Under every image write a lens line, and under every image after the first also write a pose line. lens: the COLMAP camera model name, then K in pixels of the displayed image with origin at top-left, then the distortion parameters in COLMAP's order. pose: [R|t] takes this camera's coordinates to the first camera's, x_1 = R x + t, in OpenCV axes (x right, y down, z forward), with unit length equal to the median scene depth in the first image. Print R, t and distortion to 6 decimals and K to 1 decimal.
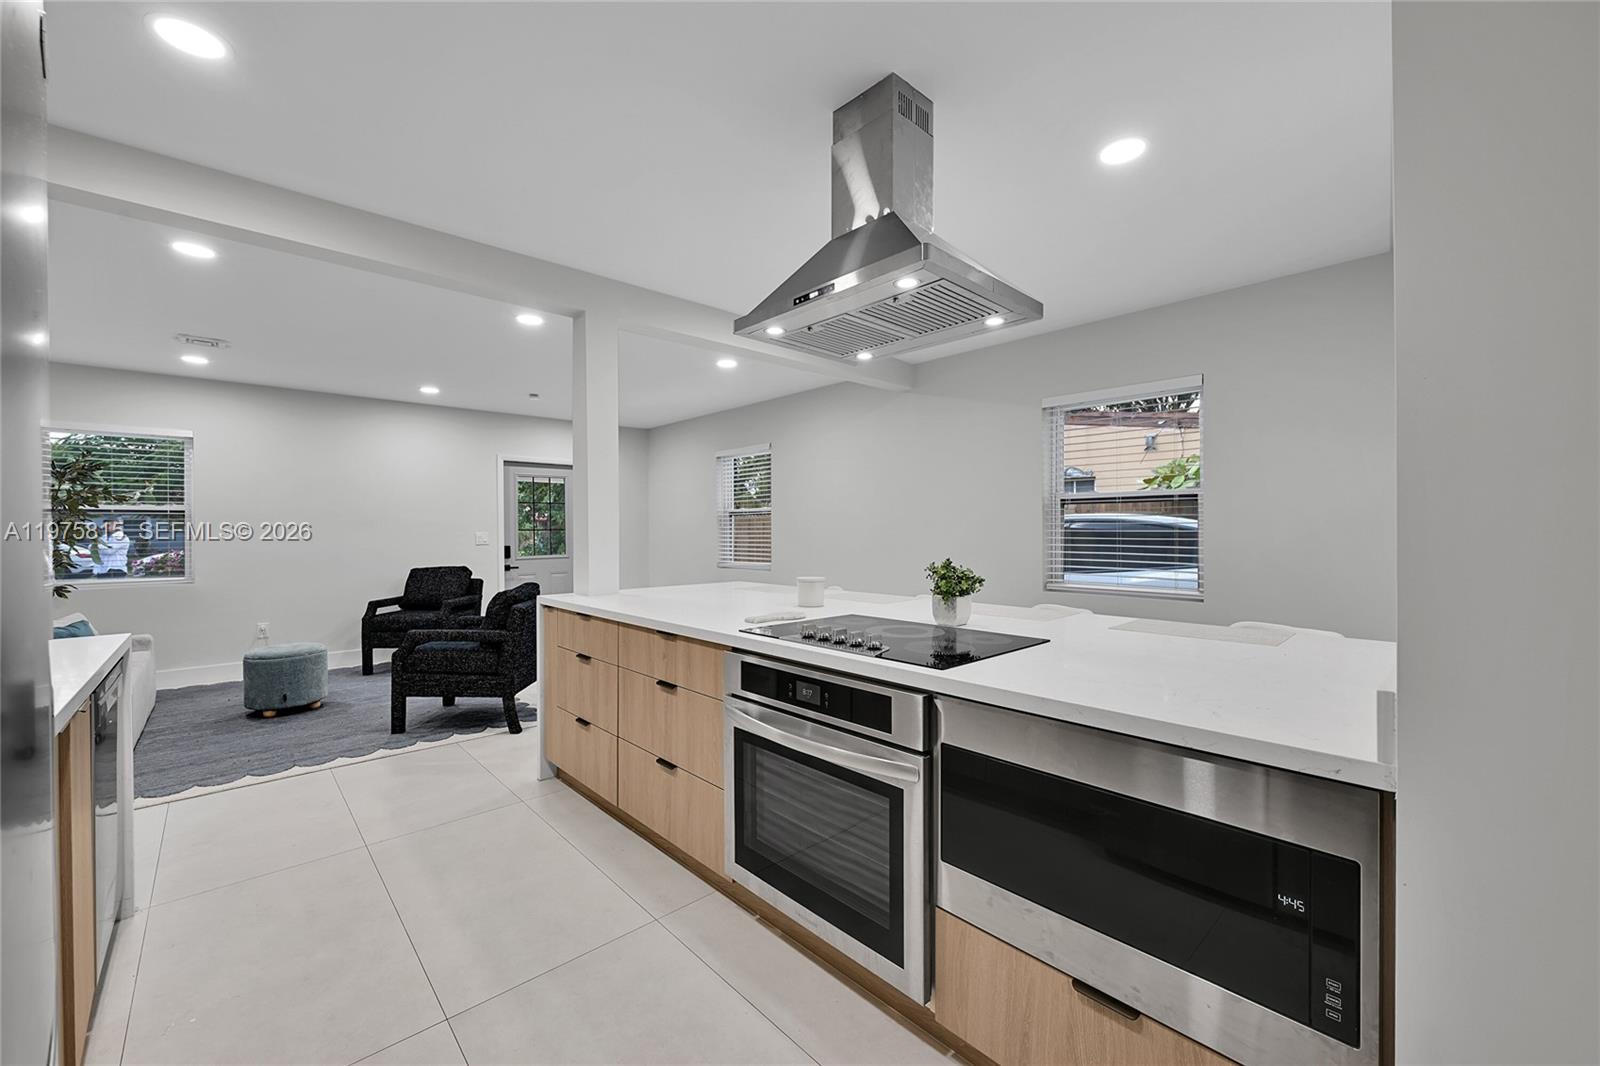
lens RADIAL K [[640.0, 0, 794.7], [0, 640.0, 532.1], [0, 0, 1]] dist [0.003496, 0.000011]
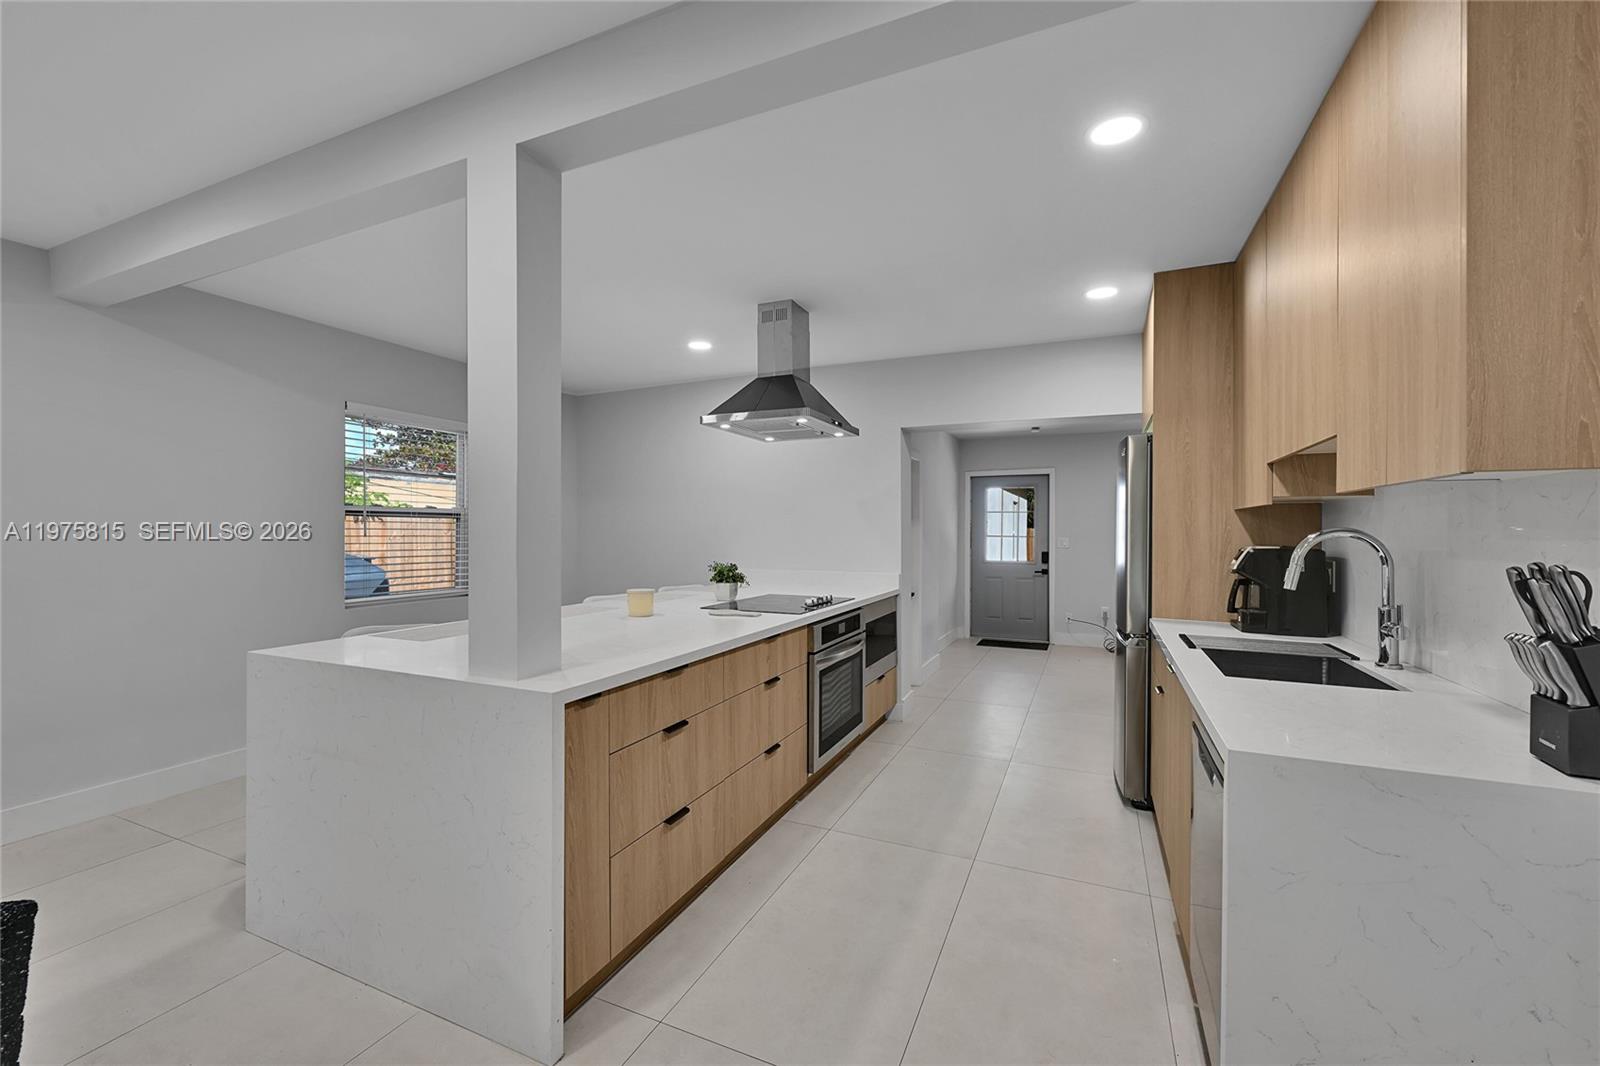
lens RADIAL K [[640.0, 0, 799.9], [0, 640.0, 532.6], [0, 0, 1]] dist [0.003496, 0.000011]
pose [[-0.400834, 0.003663, 0.916143, -1.229829], [0.004498, 0.999988, -0.002030, -0.026546], [-0.916140, 0.003307, -0.400846, 1.360571]]
